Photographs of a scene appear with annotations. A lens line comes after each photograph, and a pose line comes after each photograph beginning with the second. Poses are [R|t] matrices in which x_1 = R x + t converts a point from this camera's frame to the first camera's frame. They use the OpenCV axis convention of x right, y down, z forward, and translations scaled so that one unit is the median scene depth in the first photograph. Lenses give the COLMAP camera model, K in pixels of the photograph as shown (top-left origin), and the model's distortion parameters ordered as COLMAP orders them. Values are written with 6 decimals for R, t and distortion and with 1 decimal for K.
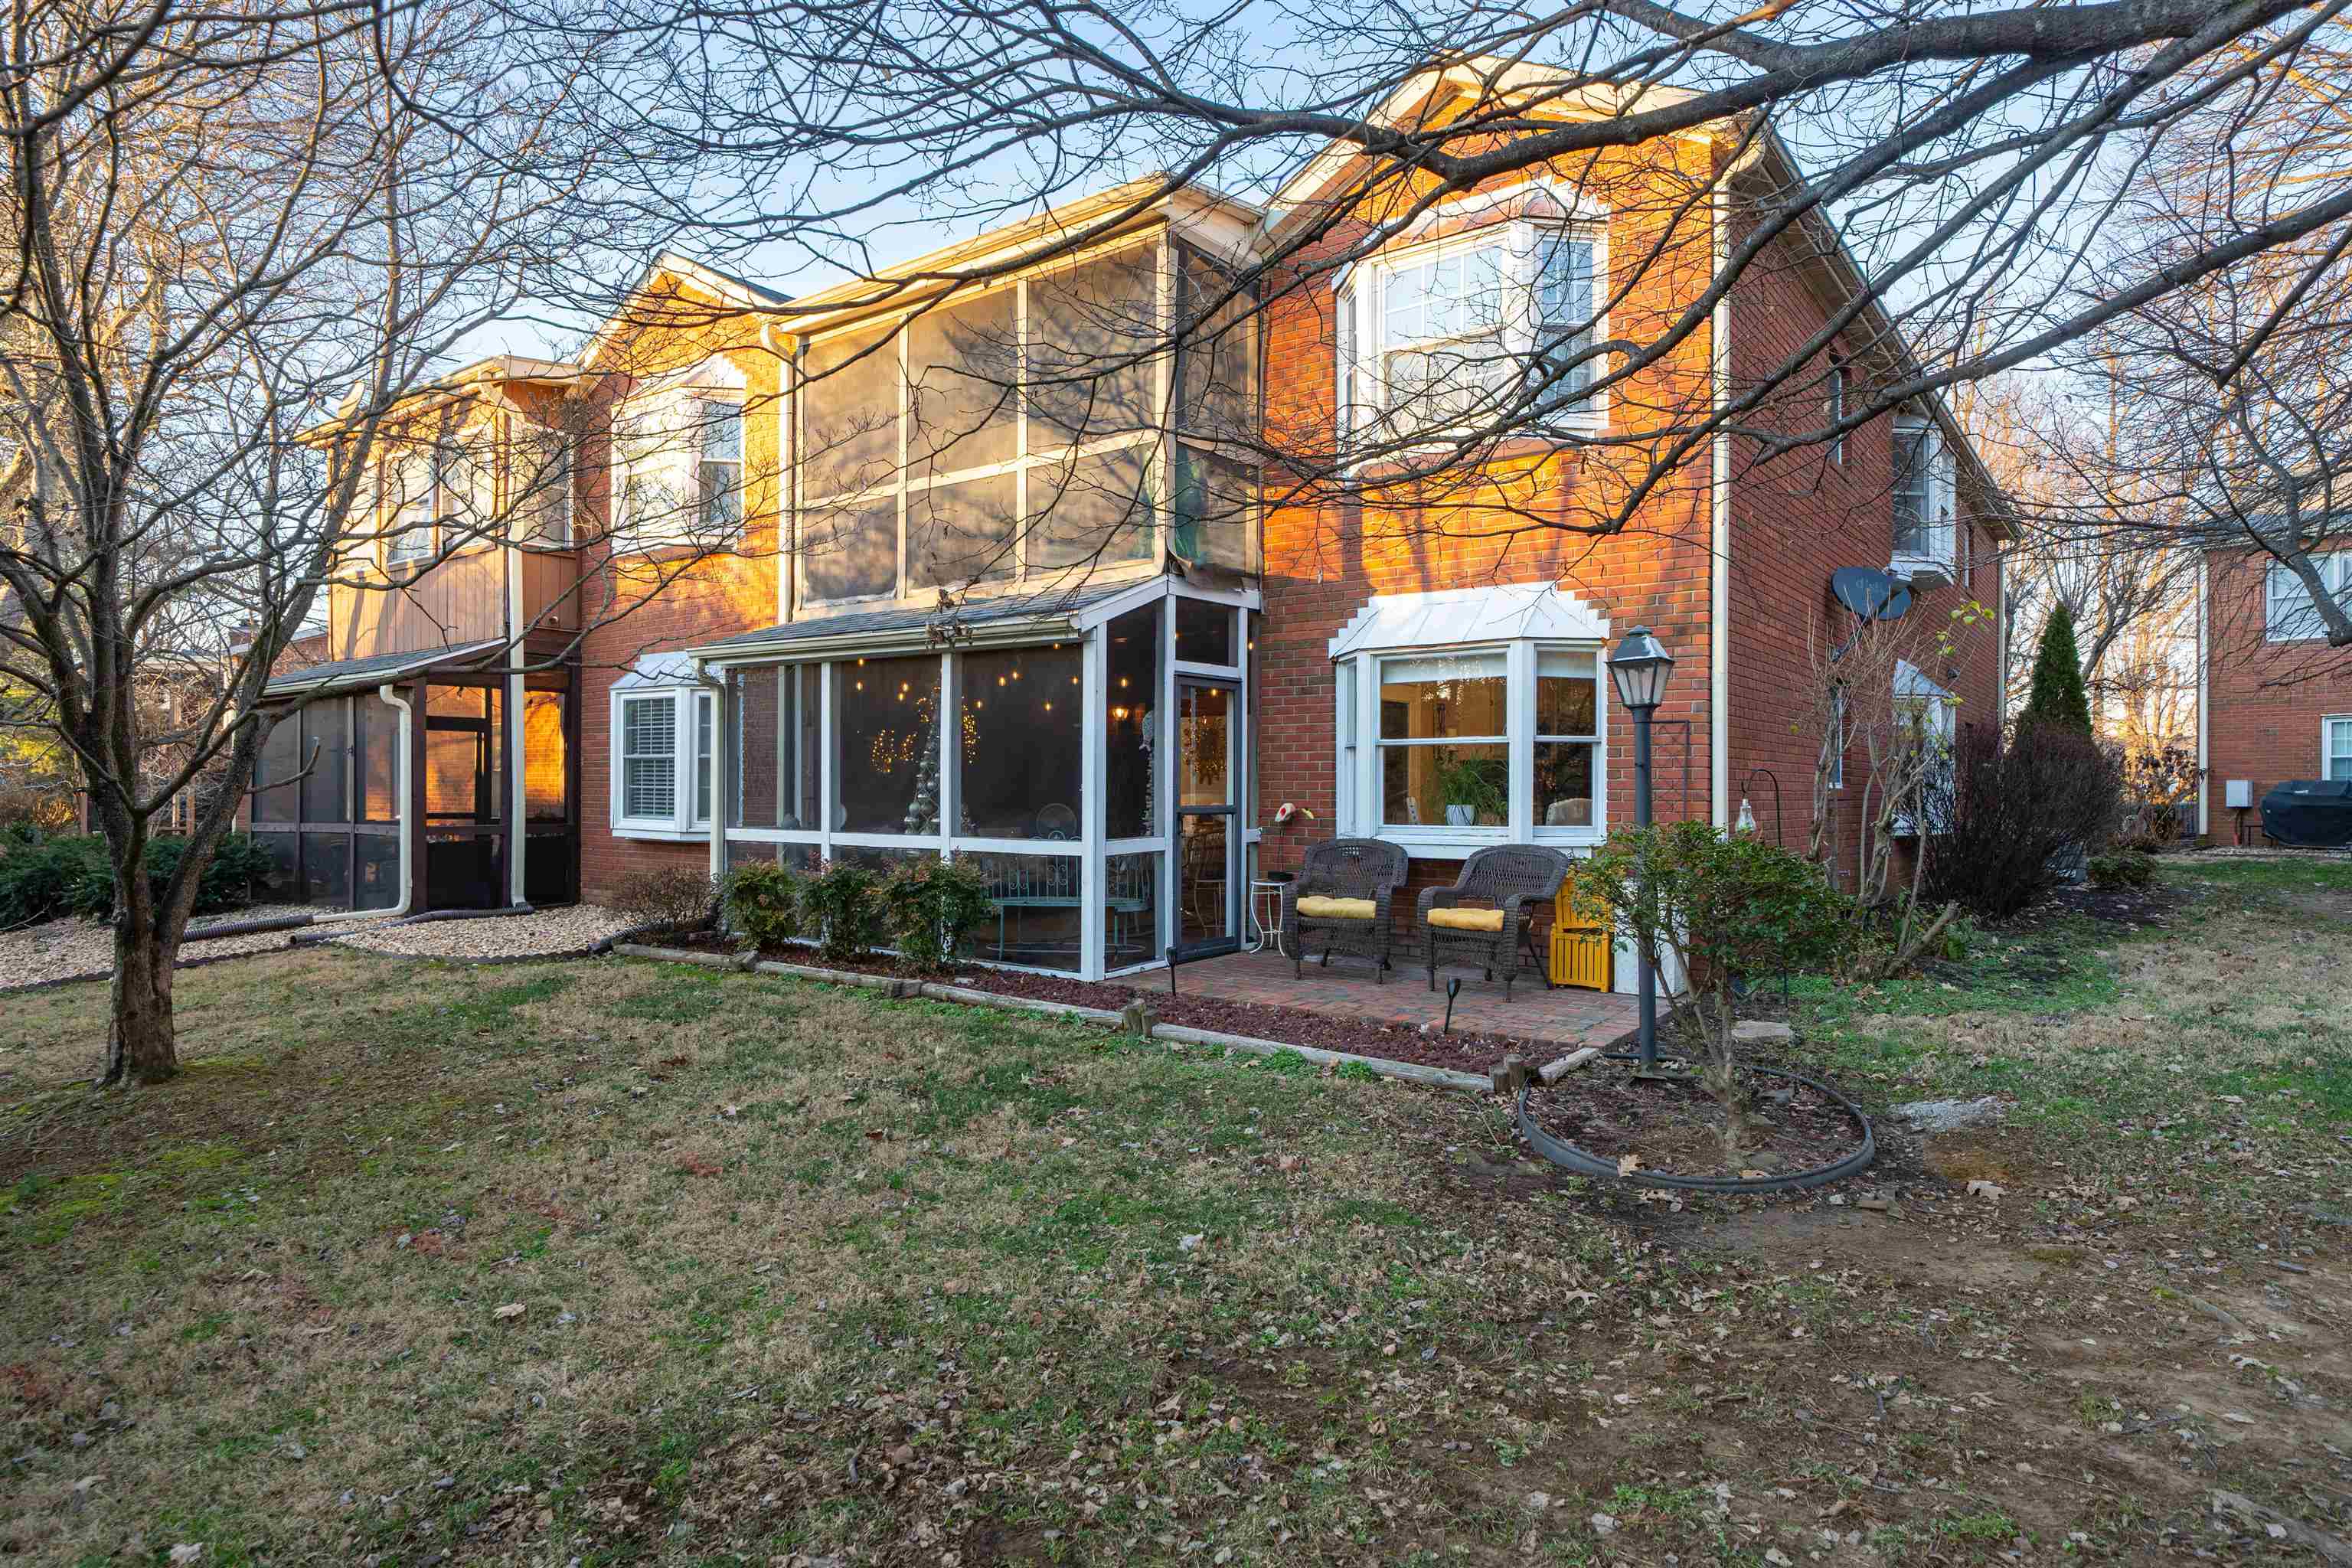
lens RADIAL K [[1333.0, 0, 1186.1], [0, 1333.0, 775.4], [0, 0, 1]] dist [0.000976, 0.000004]
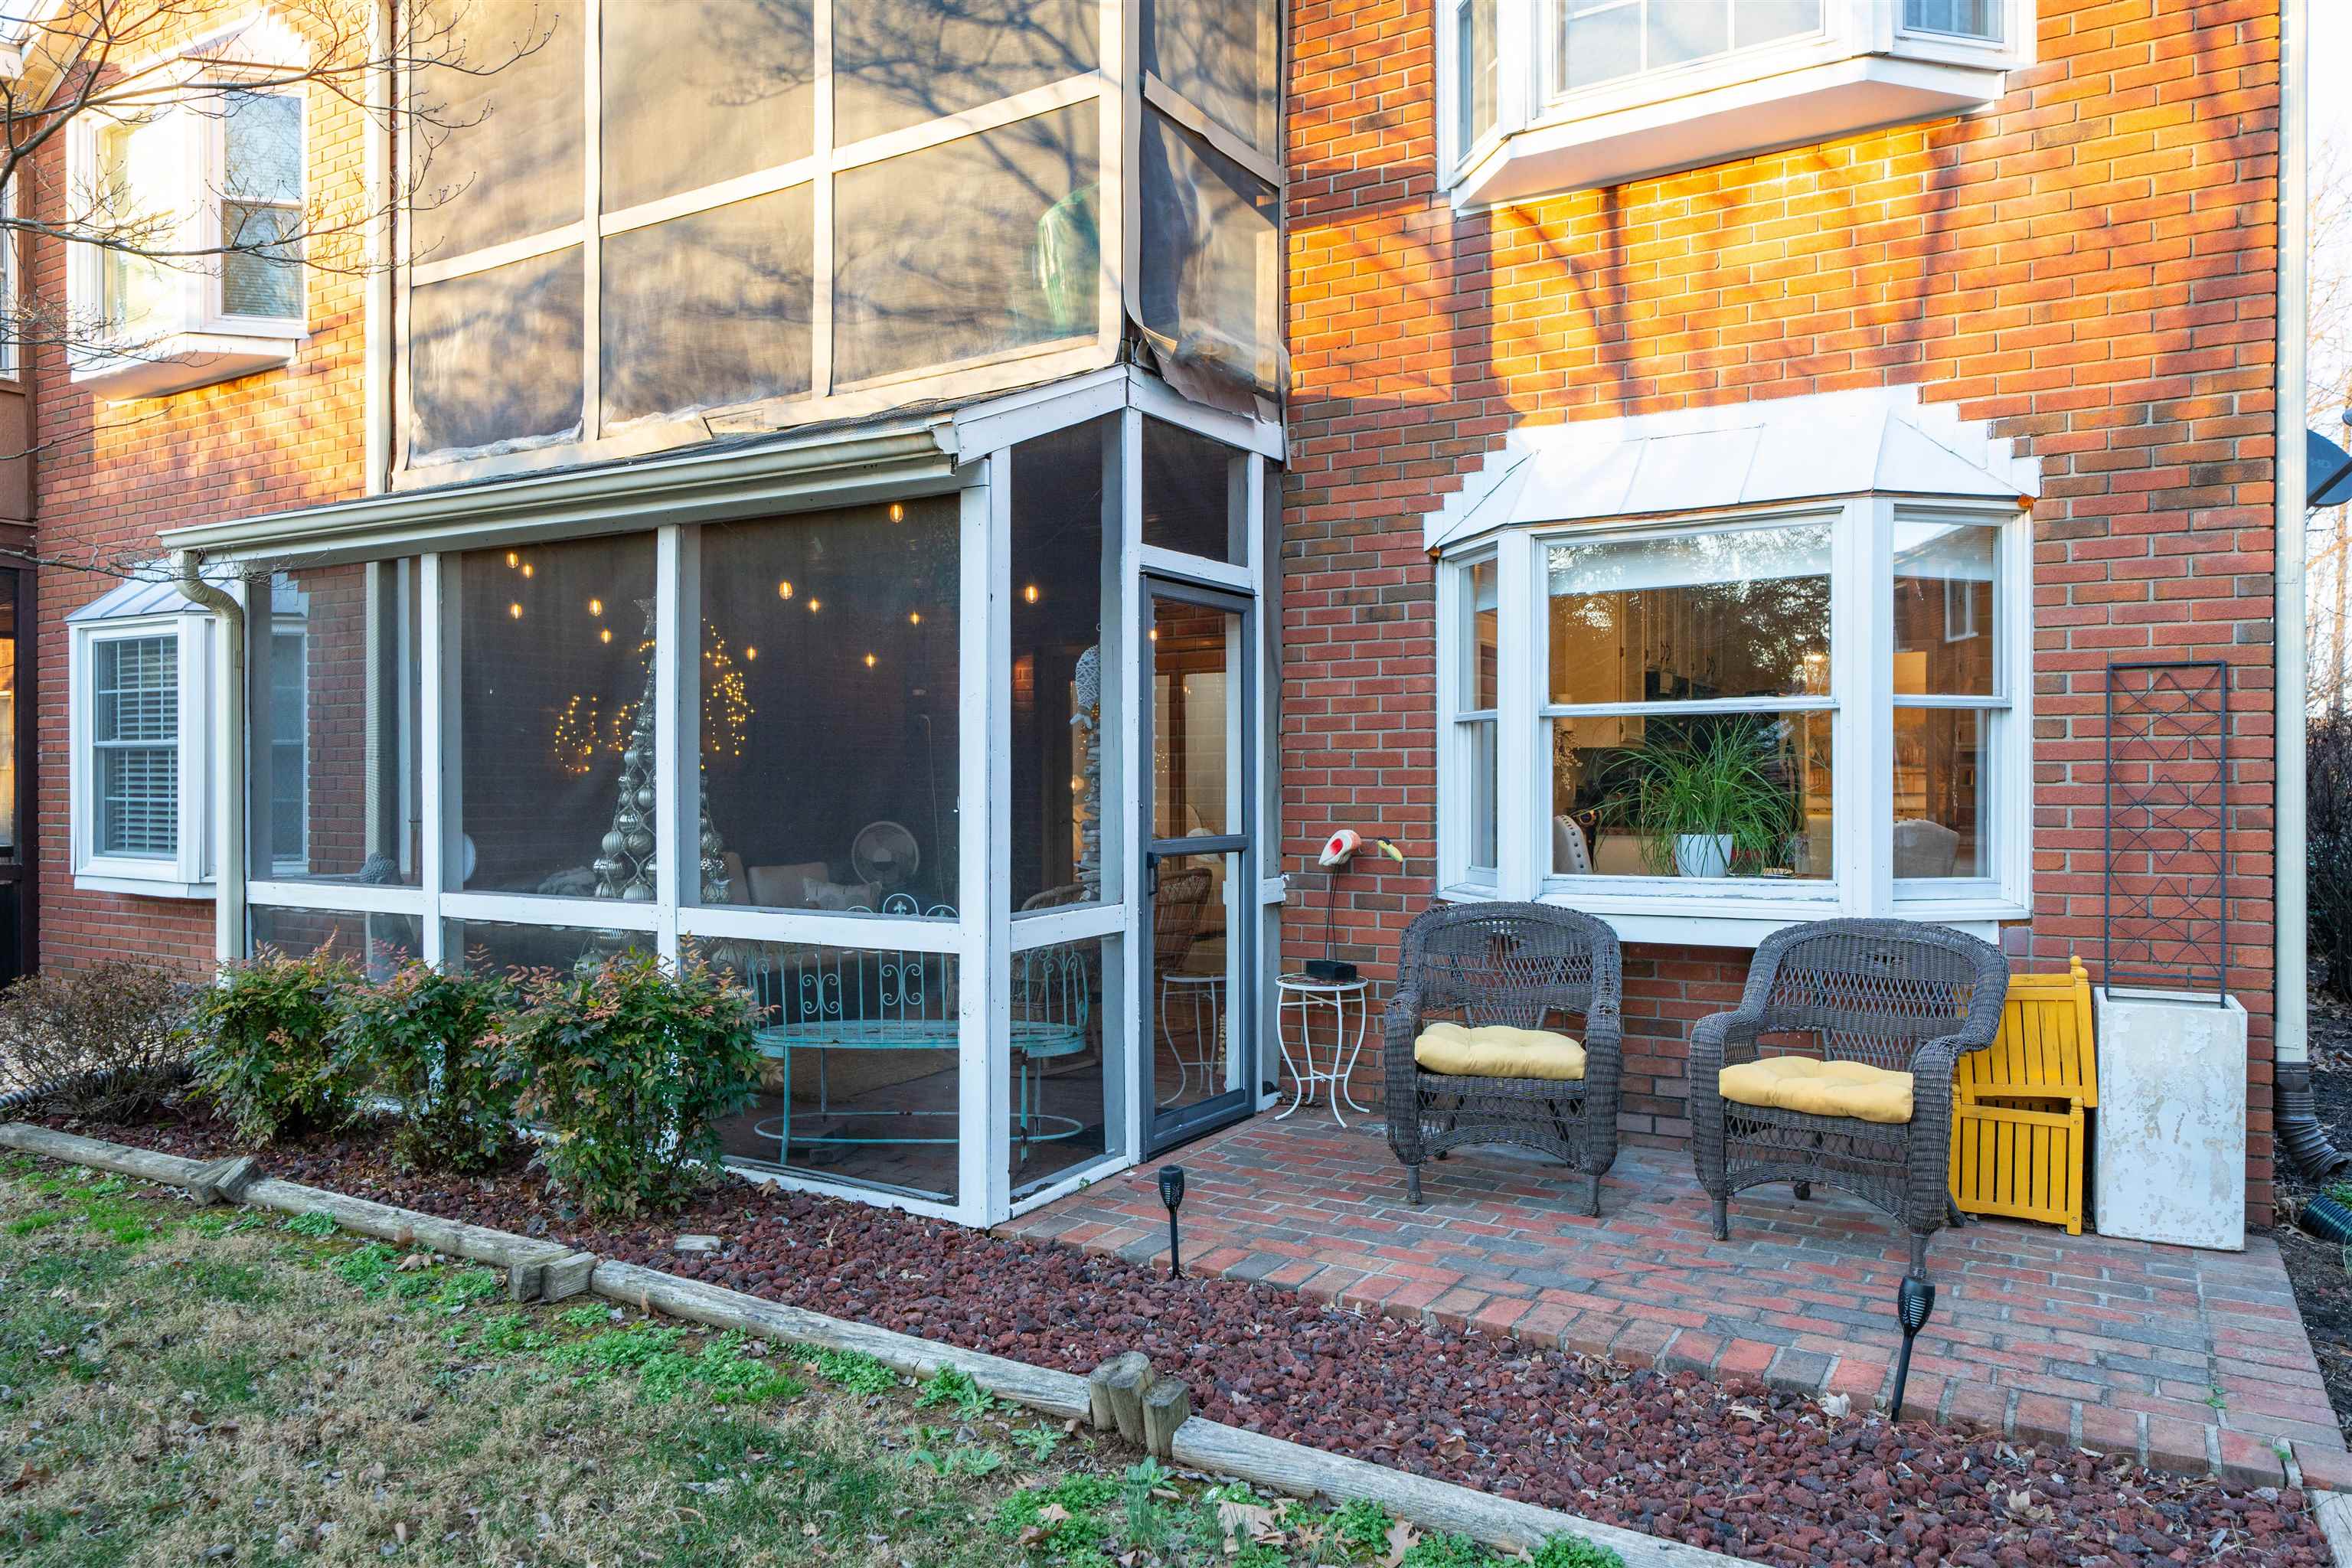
lens RADIAL K [[1654.1, 0, 1164.0], [0, 1654.1, 796.9], [0, 0, 1]] dist [0.000537, 0.000984]
pose [[0.996954, -0.004411, 0.077873, -0.046788], [0.003193, 0.999871, 0.015764, -0.002333], [-0.077932, -0.015467, 0.996839, 0.381362]]
